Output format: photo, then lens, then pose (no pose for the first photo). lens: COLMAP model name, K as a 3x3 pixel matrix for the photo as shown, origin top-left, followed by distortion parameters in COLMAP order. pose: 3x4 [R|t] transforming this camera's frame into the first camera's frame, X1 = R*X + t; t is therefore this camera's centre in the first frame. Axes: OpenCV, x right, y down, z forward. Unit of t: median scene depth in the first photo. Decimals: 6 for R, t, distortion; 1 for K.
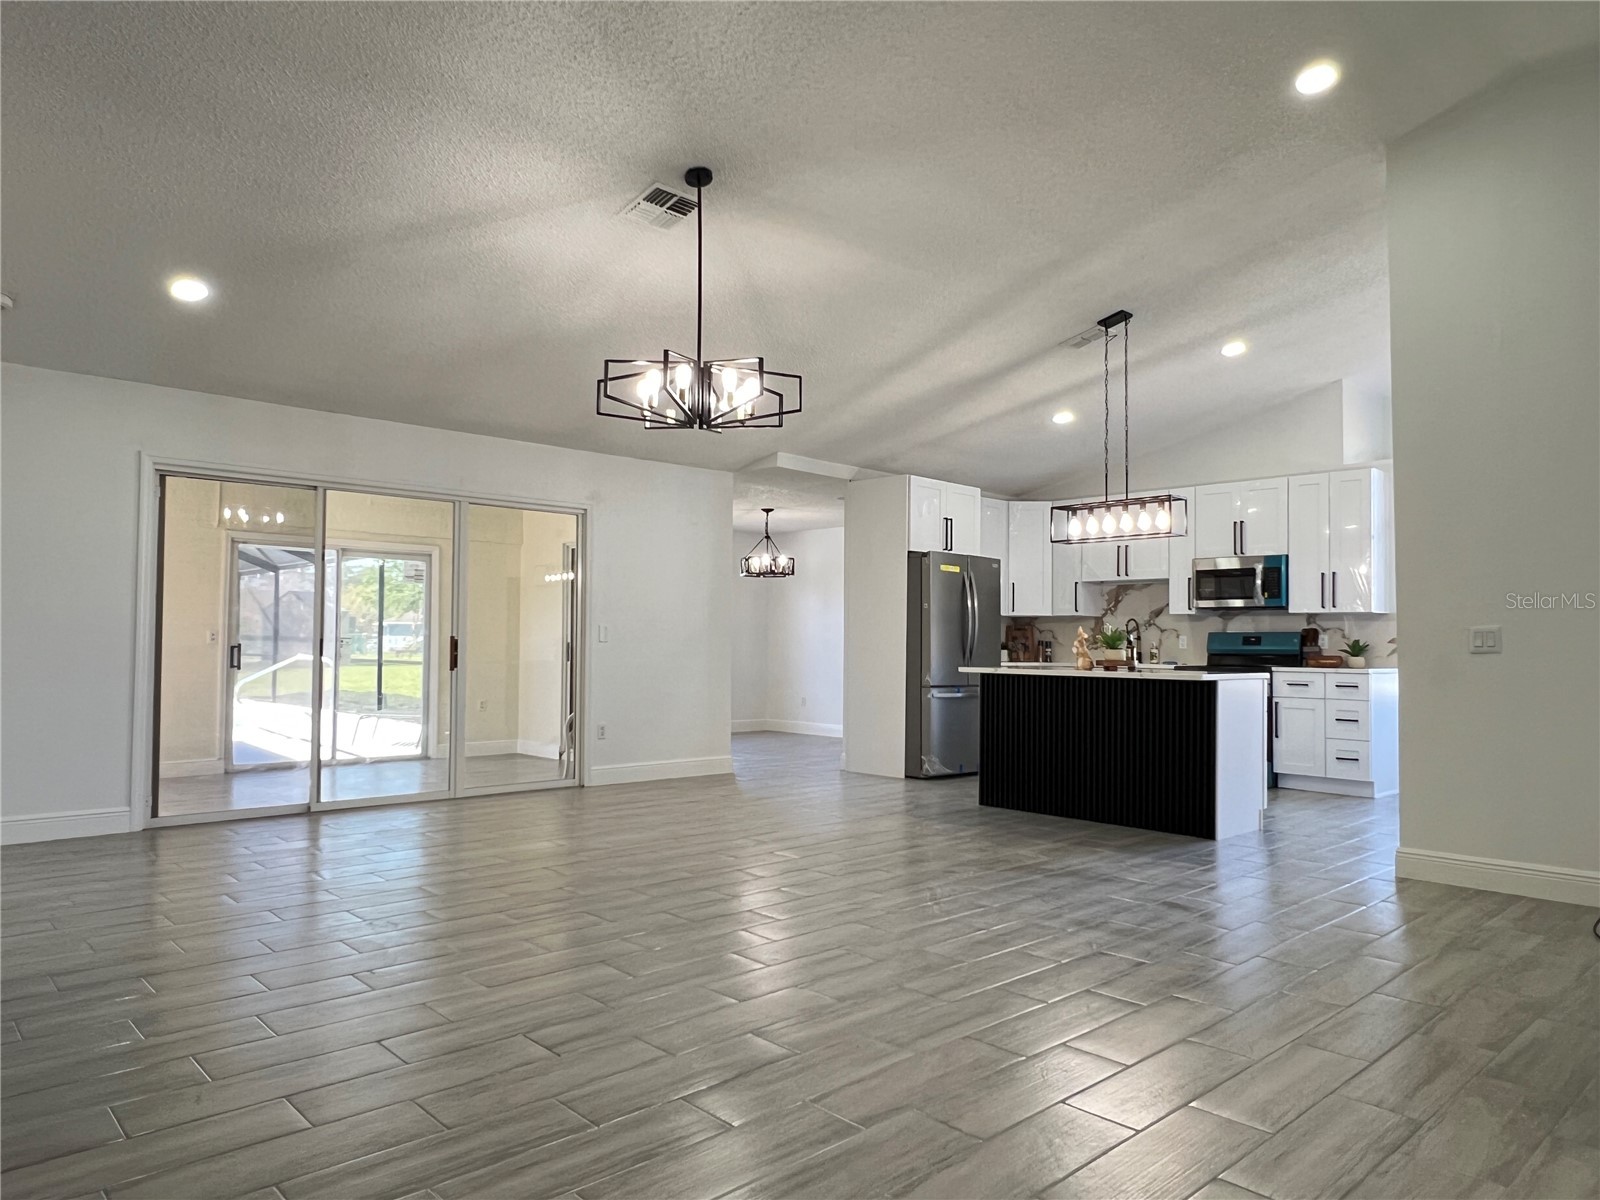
lens RADIAL K [[1052.0, 0, 792.7], [0, 1052.0, 607.5], [0, 0, 1]] dist [0.001956, -0.002720]
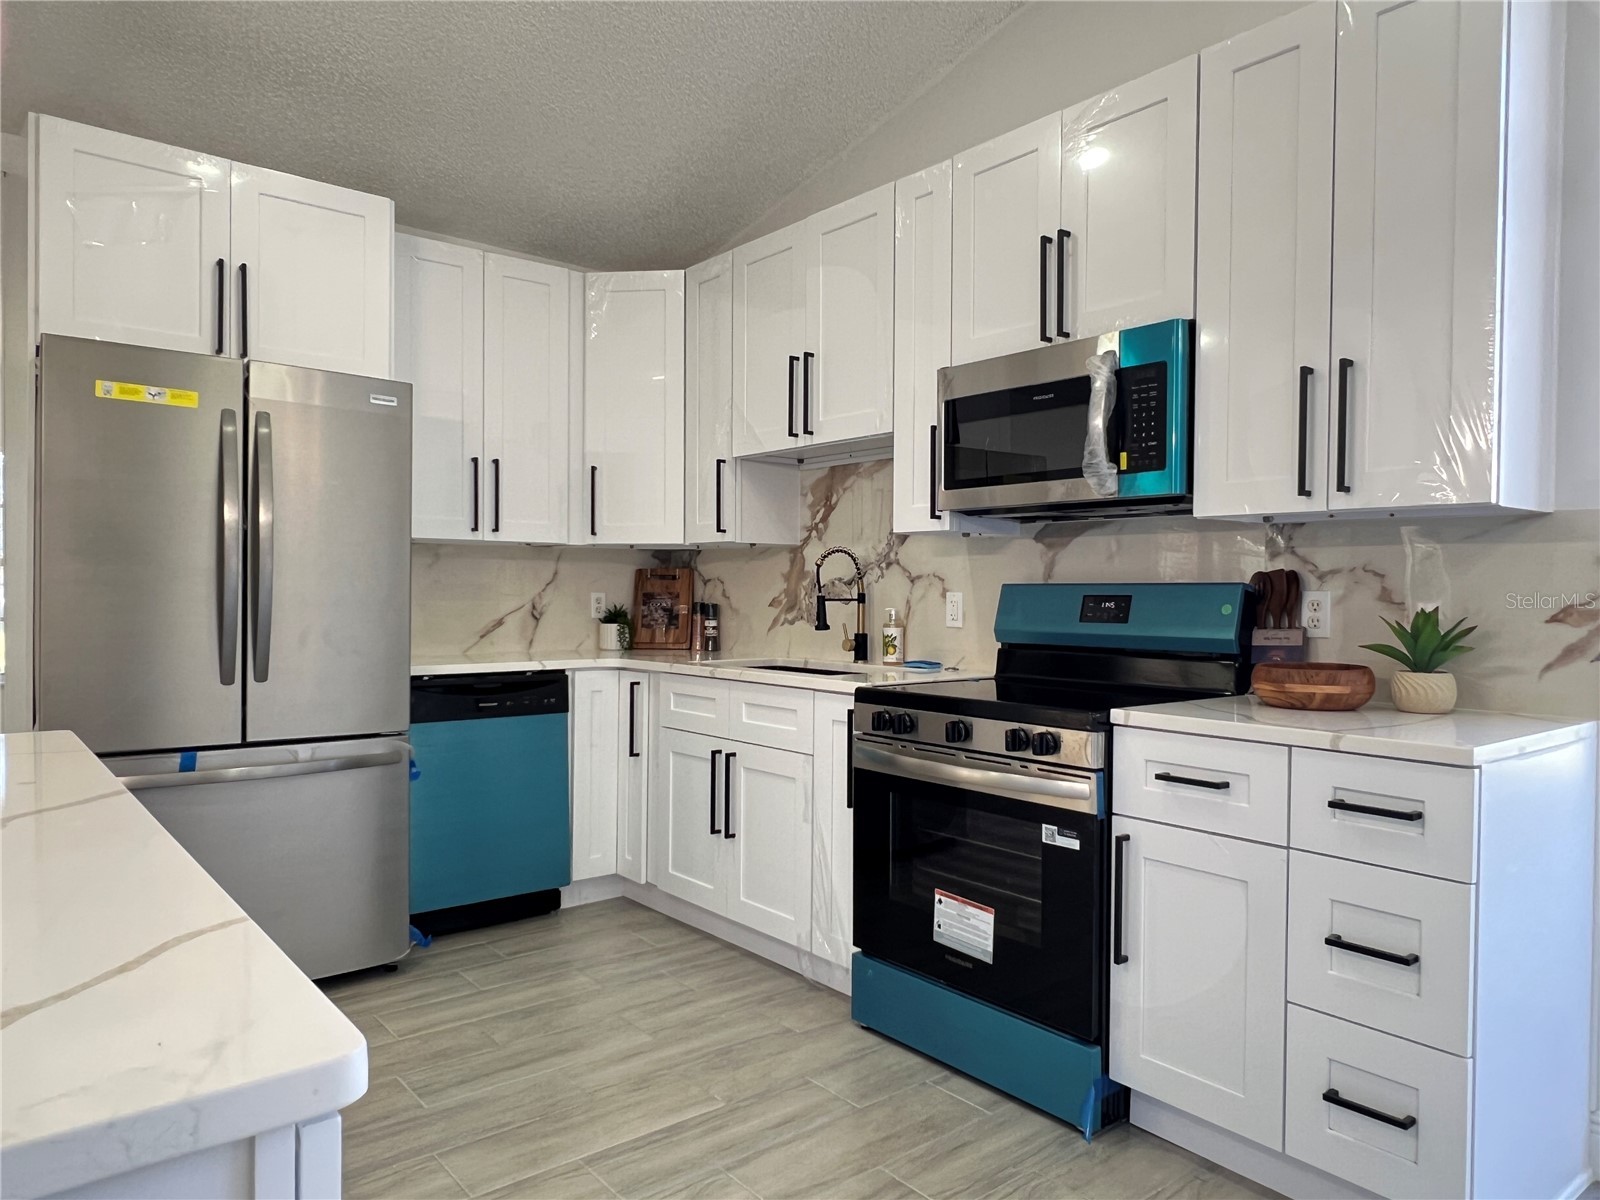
lens RADIAL K [[1052.0, 0, 792.7], [0, 1052.0, 607.5], [0, 0, 1]] dist [0.001956, -0.002720]
pose [[0.997653, -0.005010, -0.068293, 0.366833], [0.008547, 0.998631, 0.051597, 0.013477], [0.067941, -0.052059, 0.996330, 0.674032]]
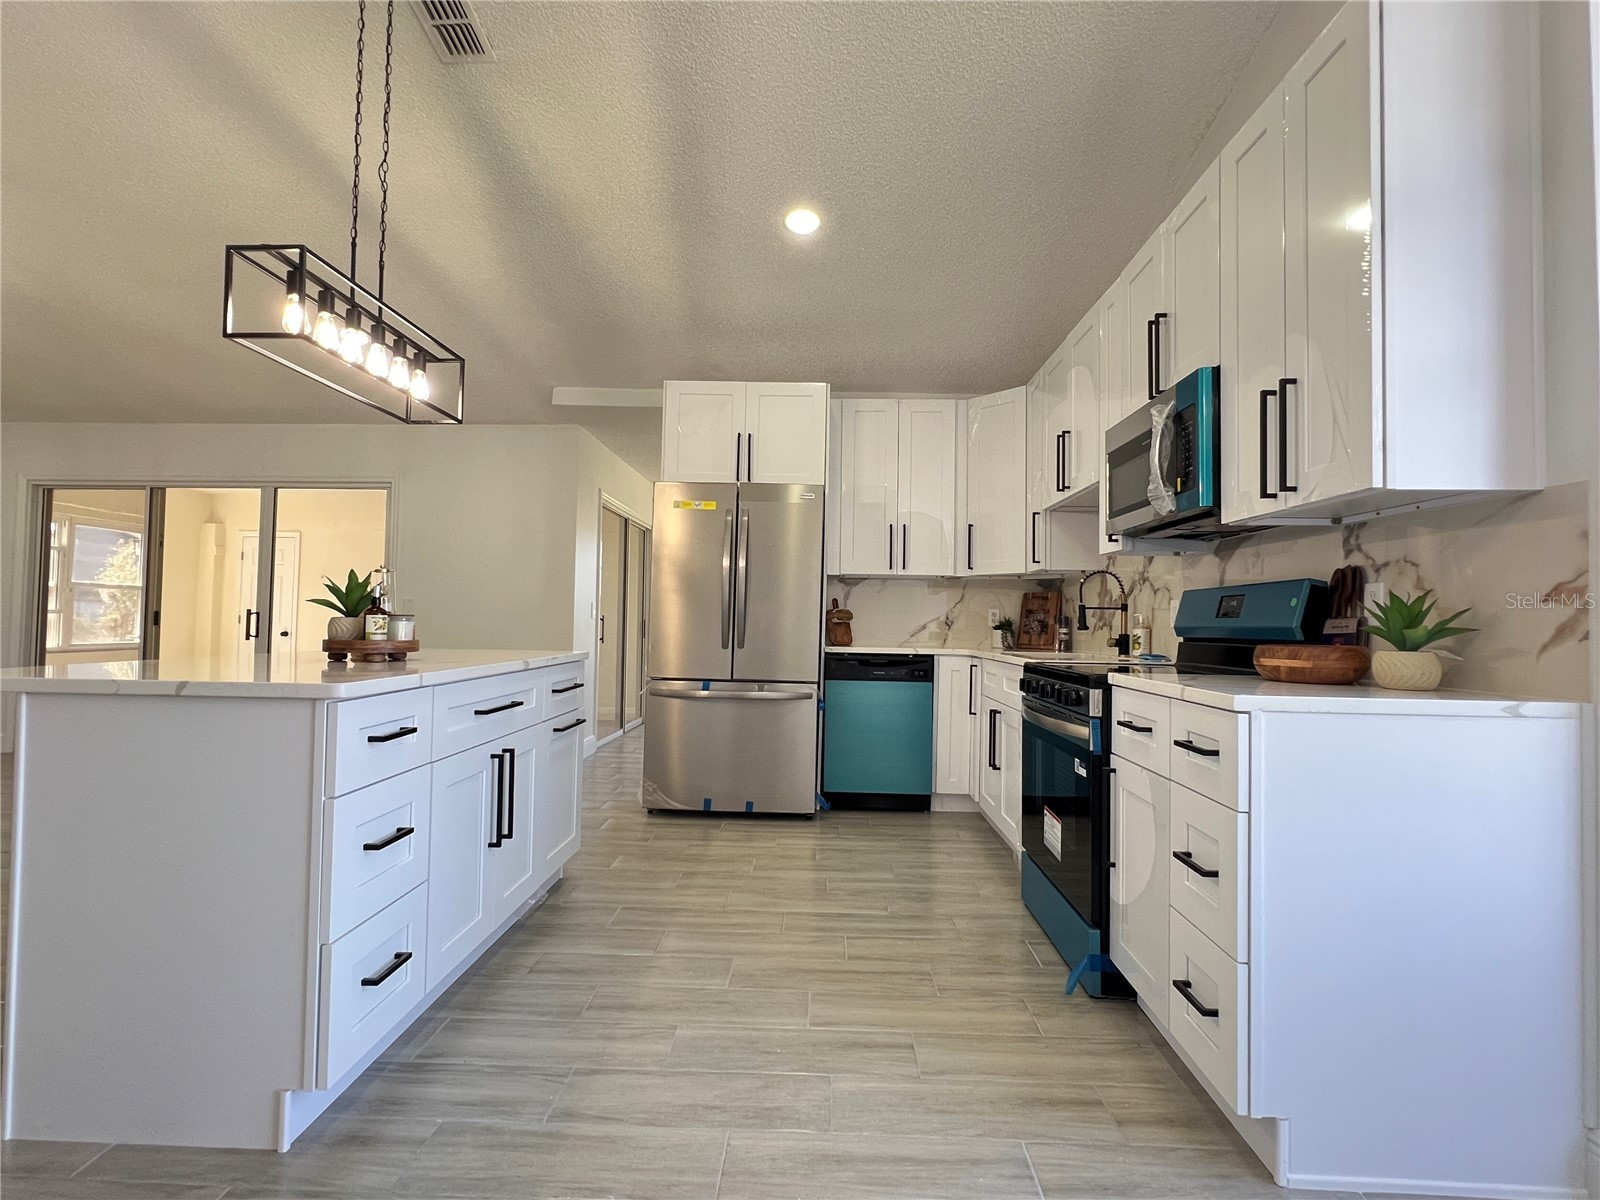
lens RADIAL K [[768.4, 0, 800.0], [0, 768.4, 600.0], [0, 0, 1]] dist [-0.002443, 0.000665]
pose [[0.709045, -0.021583, -0.704833, 0.535566], [0.017603, 0.999762, -0.012907, 0.030611], [0.704944, -0.003256, 0.709256, 0.688461]]
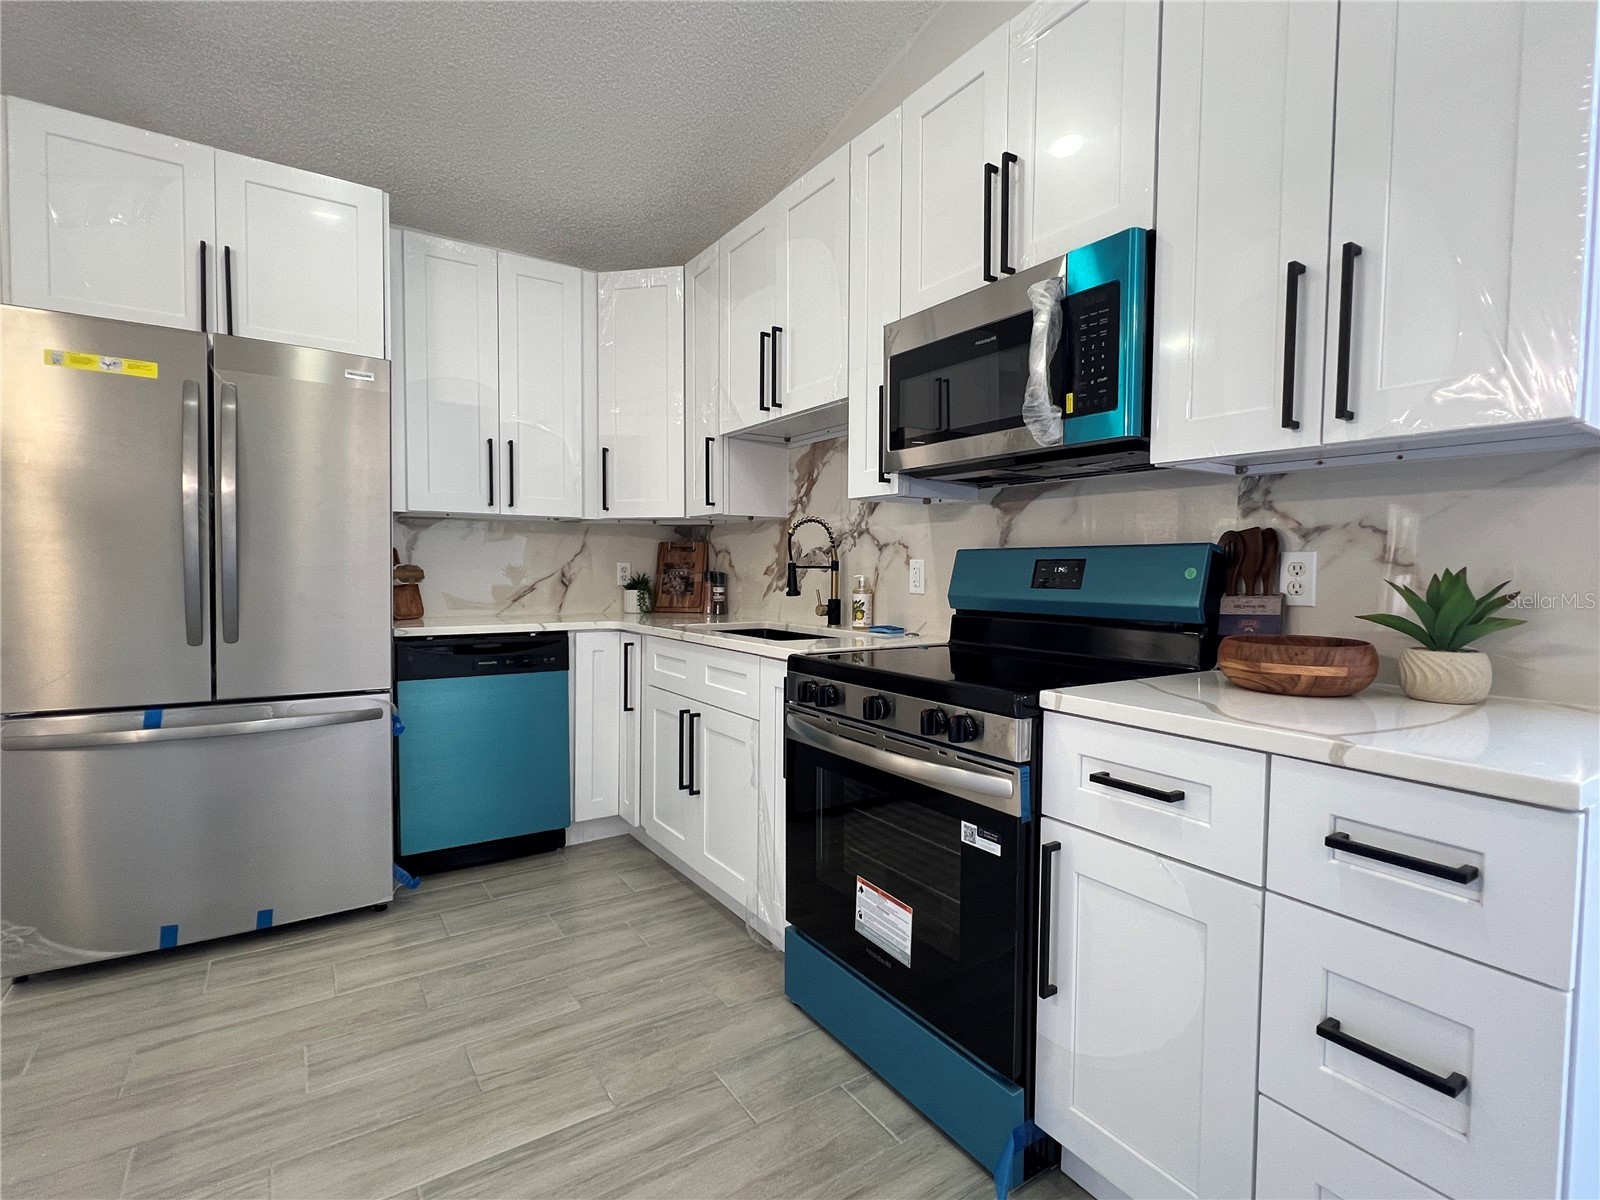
lens RADIAL K [[768.4, 0, 800.0], [0, 768.4, 600.0], [0, 0, 1]] dist [-0.002443, 0.000665]
pose [[0.986973, 0.000984, -0.160881, 0.404543], [0.011341, 0.997068, 0.075672, 0.021669], [0.160484, -0.076511, 0.984069, 0.776649]]
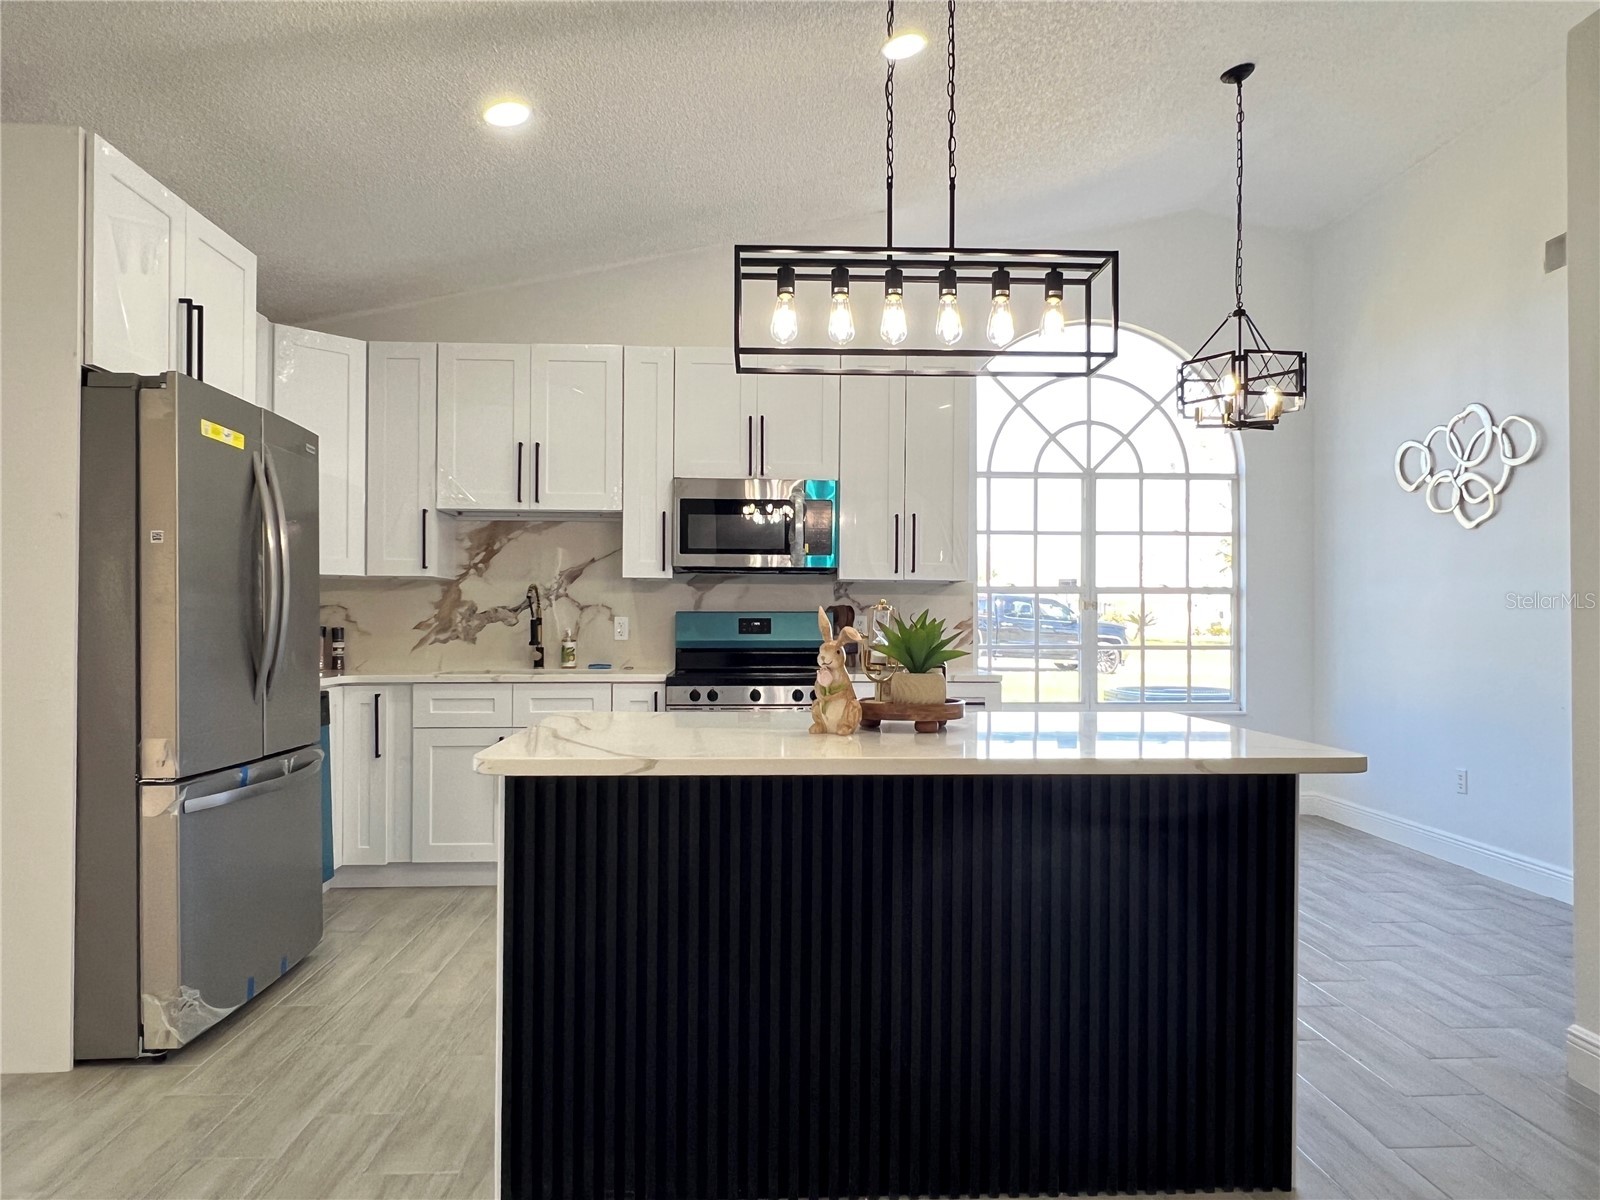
lens RADIAL K [[1052.0, 0, 792.7], [0, 1052.0, 607.5], [0, 0, 1]] dist [0.001956, -0.002720]
pose [[0.643111, -0.001185, 0.765772, 0.001558], [-0.023745, 0.999487, 0.021489, 0.008322], [-0.765405, -0.032003, 0.642753, 0.618247]]
